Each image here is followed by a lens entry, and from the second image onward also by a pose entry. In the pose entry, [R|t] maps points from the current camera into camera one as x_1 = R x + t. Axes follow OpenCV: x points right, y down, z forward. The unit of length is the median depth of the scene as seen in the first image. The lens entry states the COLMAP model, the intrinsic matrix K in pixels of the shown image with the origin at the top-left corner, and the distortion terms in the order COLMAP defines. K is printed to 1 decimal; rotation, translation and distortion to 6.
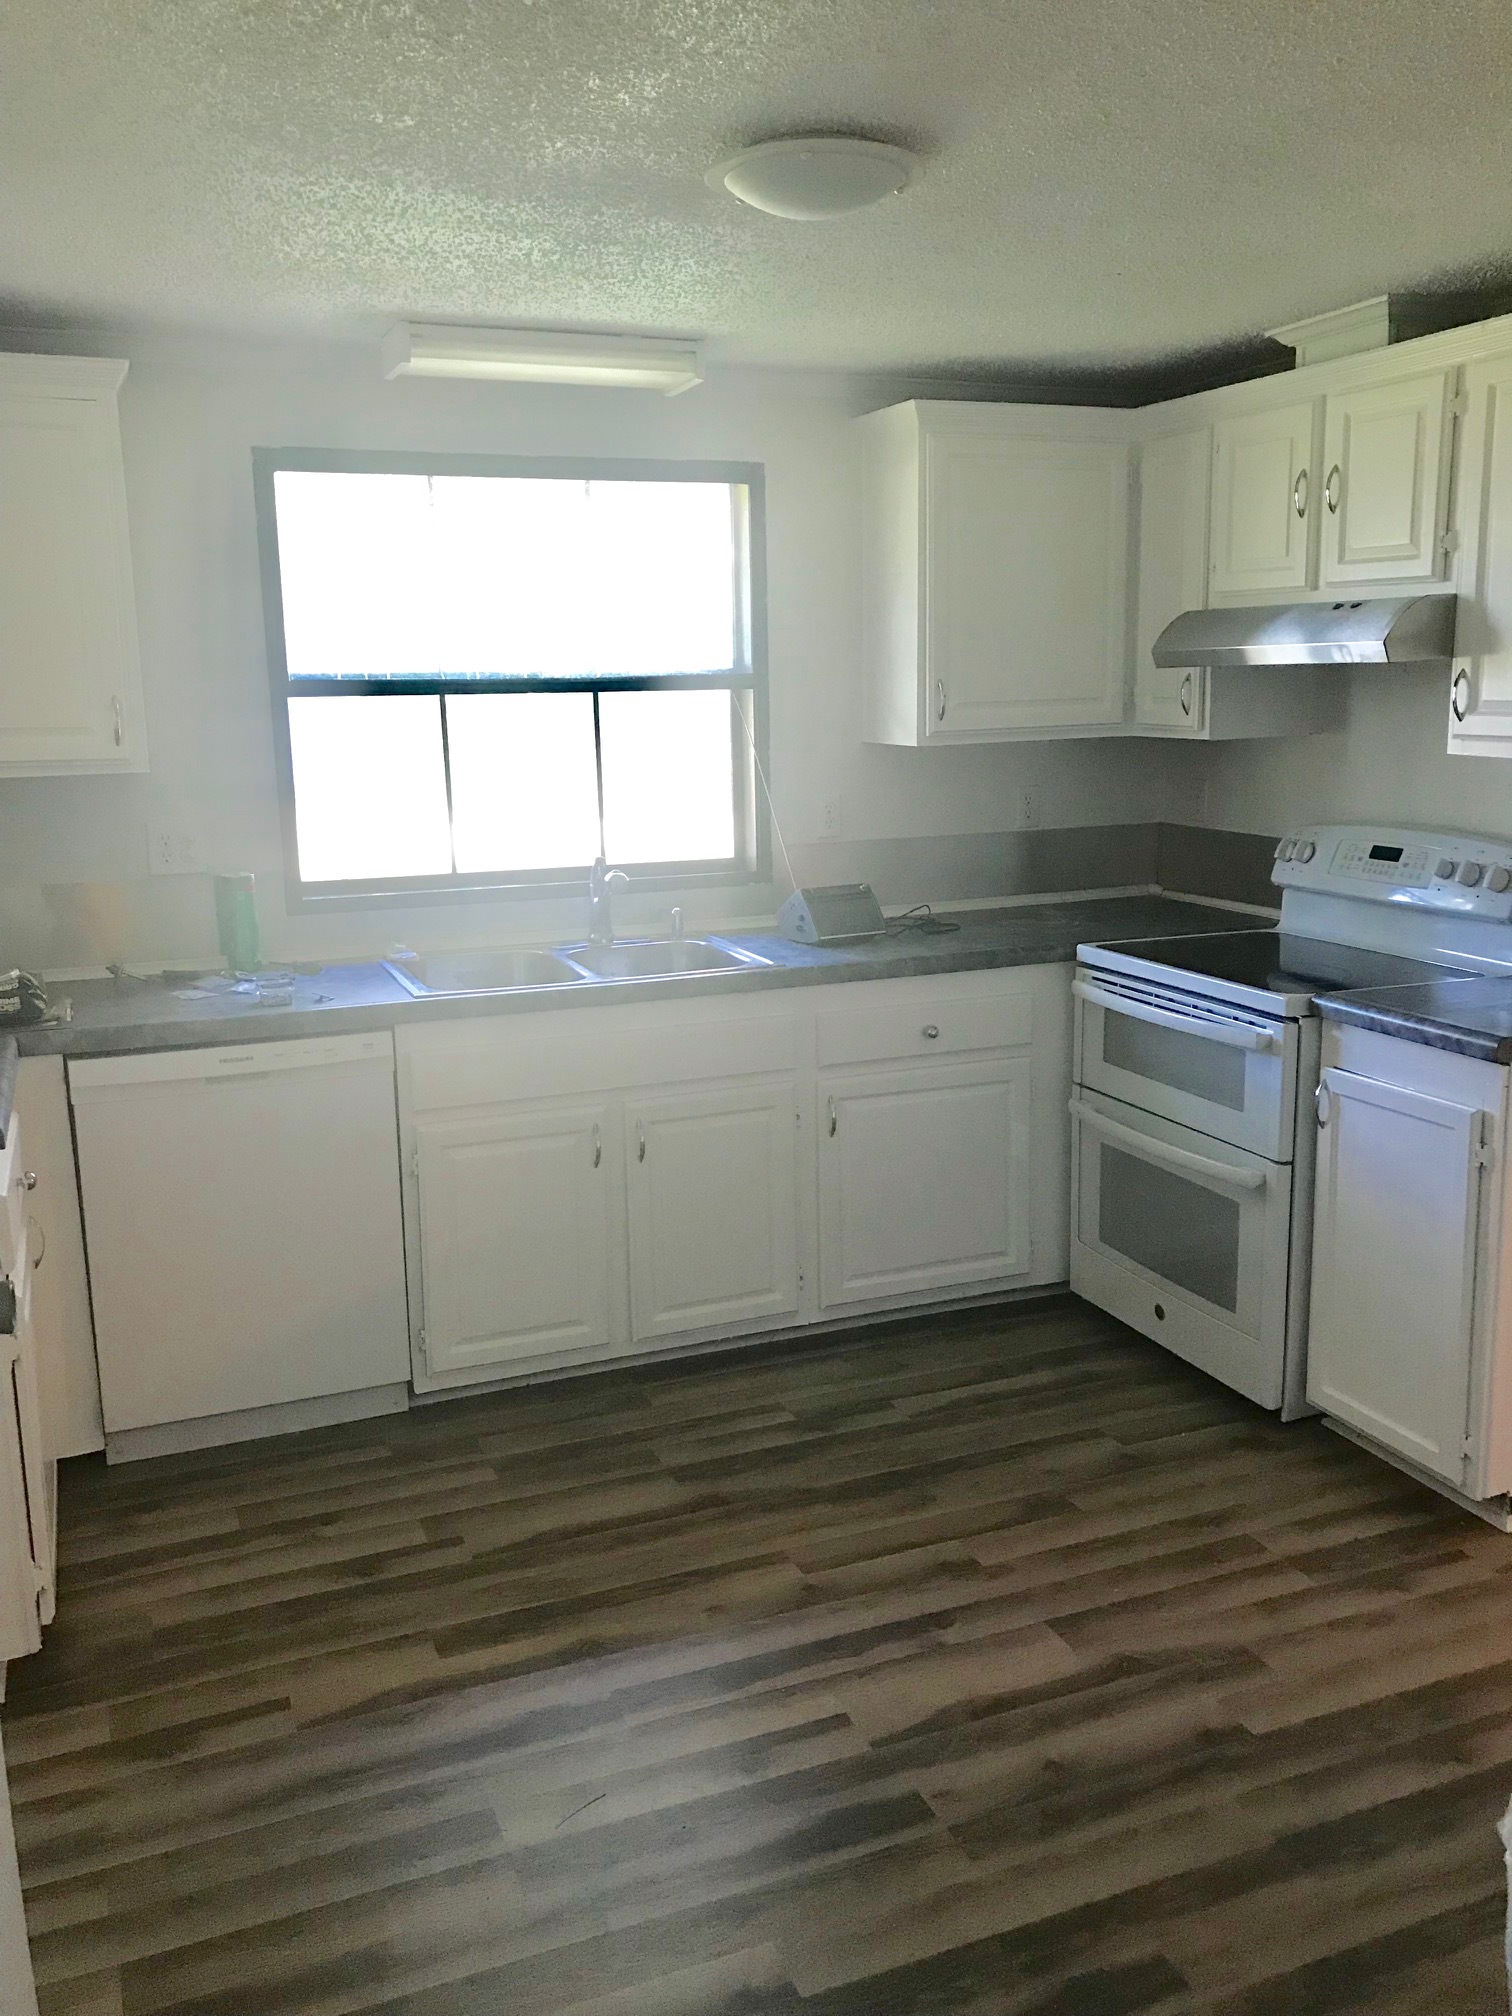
lens RADIAL K [[1671.0, 0, 756.0], [0, 1671.0, 1008.0], [0, 0, 1]] dist [0.039775, -0.008939]
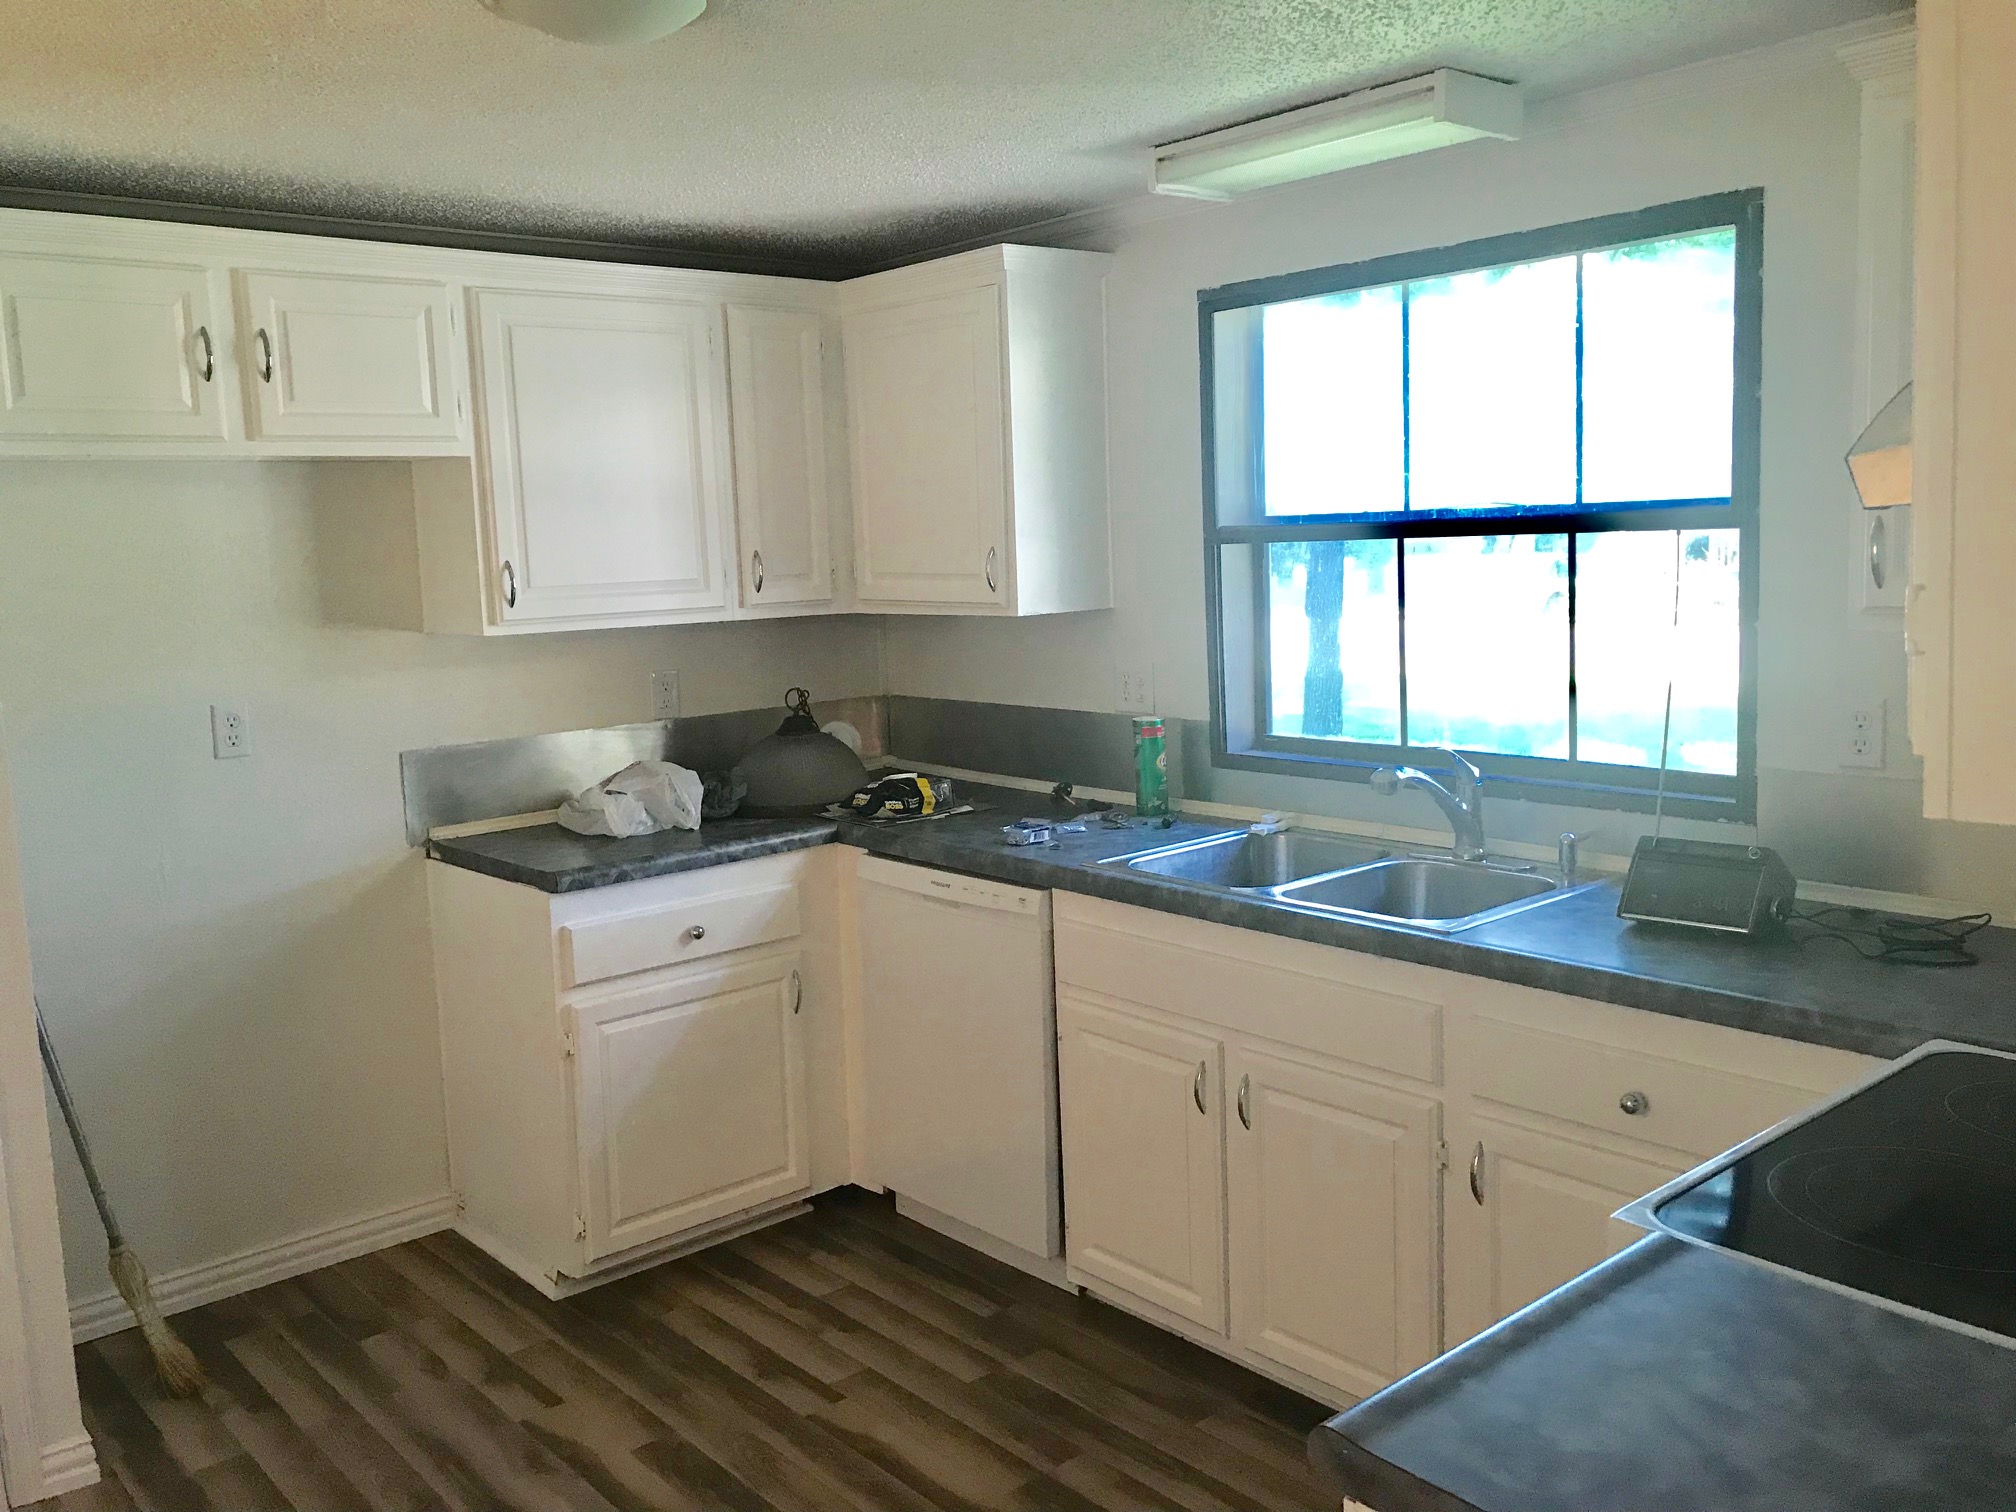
lens RADIAL K [[1671.0, 0, 1008.0], [0, 1671.0, 756.0], [0, 0, 1]] dist [0.039775, -0.008939]
pose [[0.316594, 0.123943, -0.940429, 0.721327], [-0.158462, 0.984405, 0.076393, -0.143075], [0.935232, 0.124836, 0.331297, 0.704768]]
